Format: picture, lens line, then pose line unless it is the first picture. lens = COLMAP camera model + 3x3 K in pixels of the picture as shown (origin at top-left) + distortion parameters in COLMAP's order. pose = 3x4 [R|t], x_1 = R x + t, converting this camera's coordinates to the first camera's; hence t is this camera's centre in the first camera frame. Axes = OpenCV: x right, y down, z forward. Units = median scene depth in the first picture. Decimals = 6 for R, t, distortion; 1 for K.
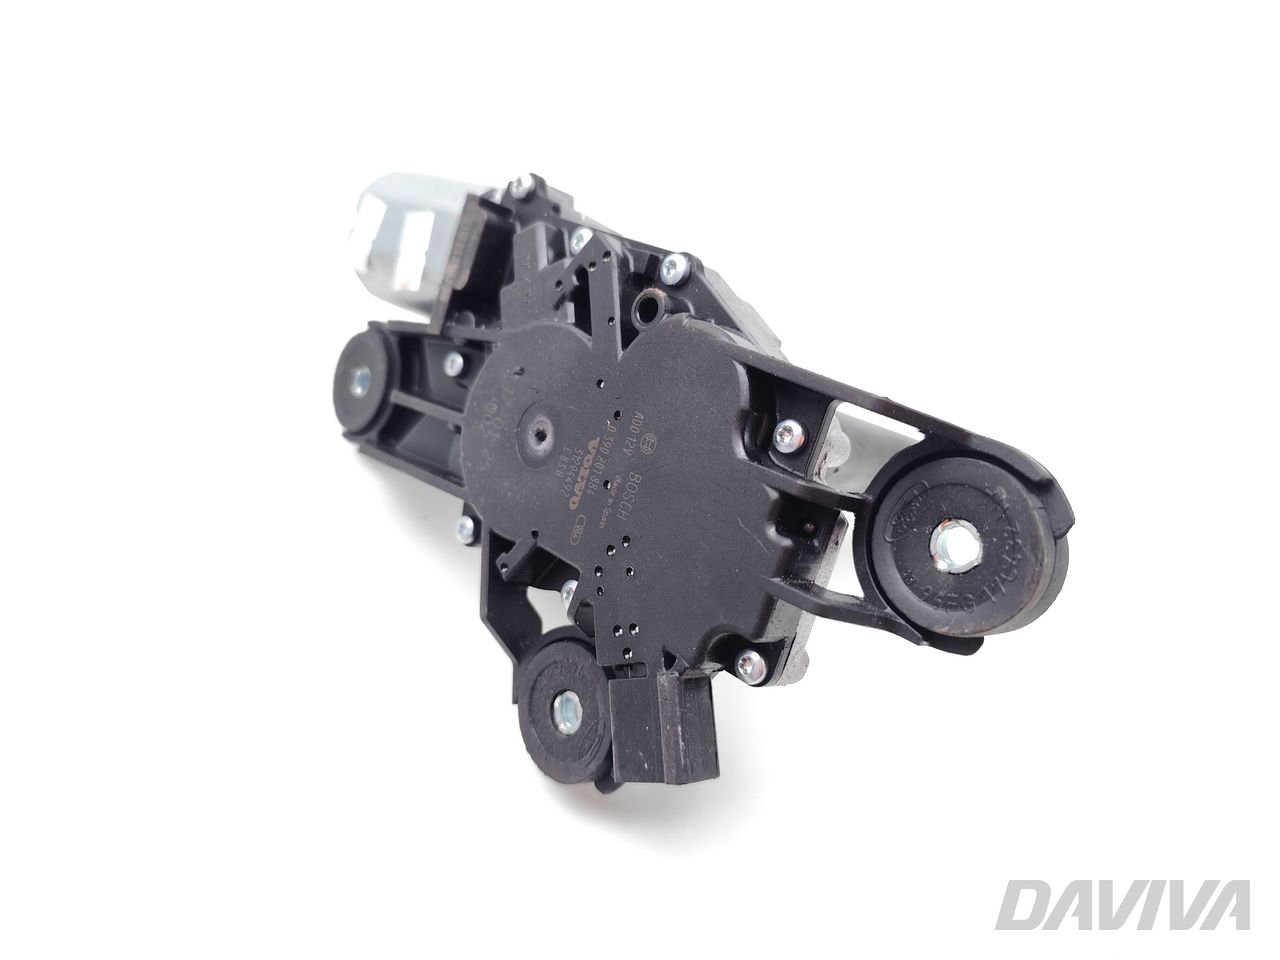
lens RADIAL K [[859.3, 0, 640.1], [0, 859.3, 479.2], [0, 0, 1]] dist [0.001252, -0.000003]
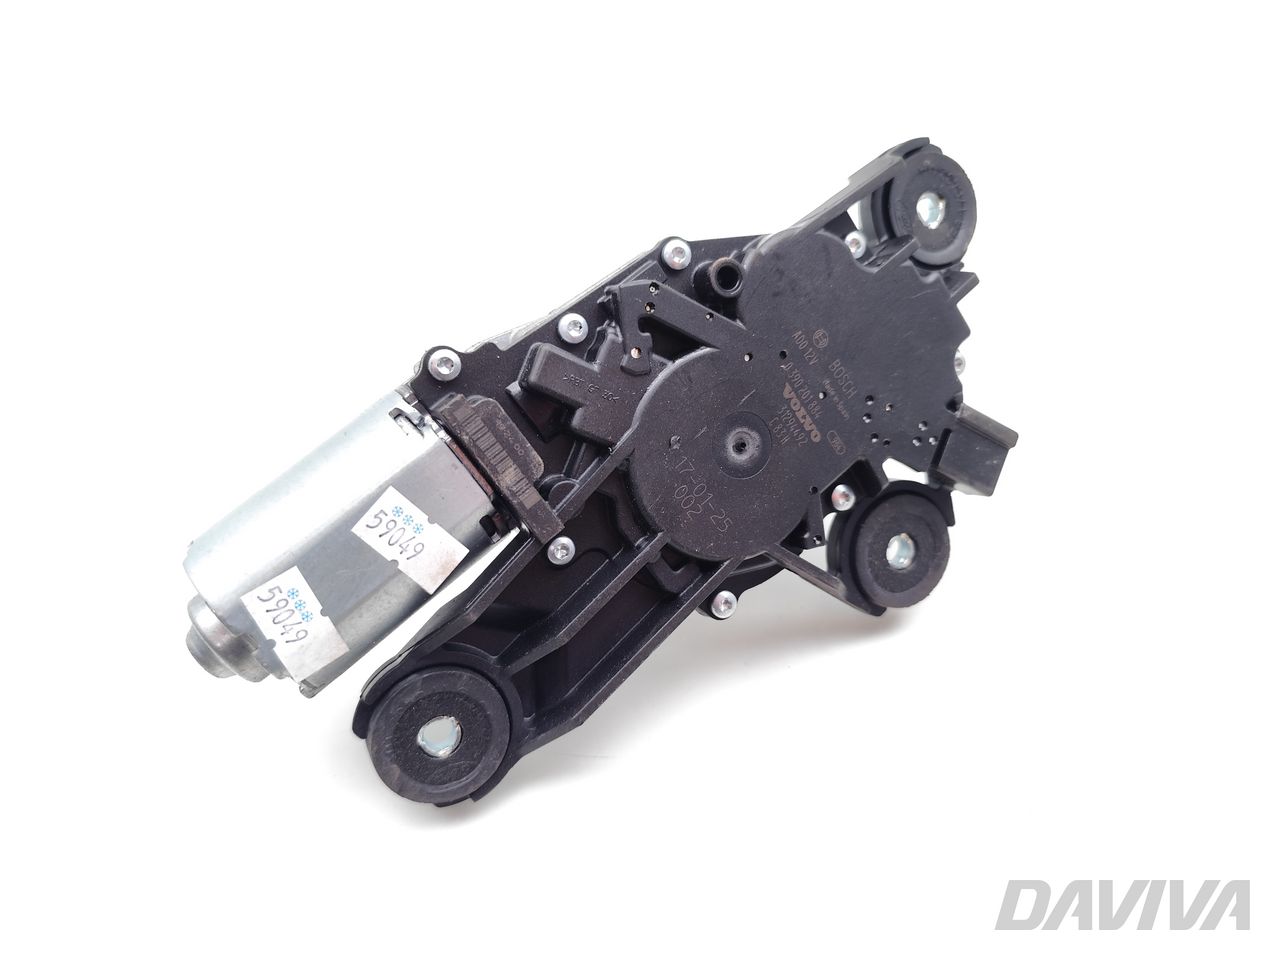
lens RADIAL K [[859.3, 0, 640.0], [0, 859.3, 480.8], [0, 0, 1]] dist [0.001252, -0.000003]
pose [[0.119480, -0.740698, 0.661129, -0.922671], [0.728423, 0.517874, 0.448561, -0.635403], [-0.674629, 0.427988, 0.601416, 0.525187]]
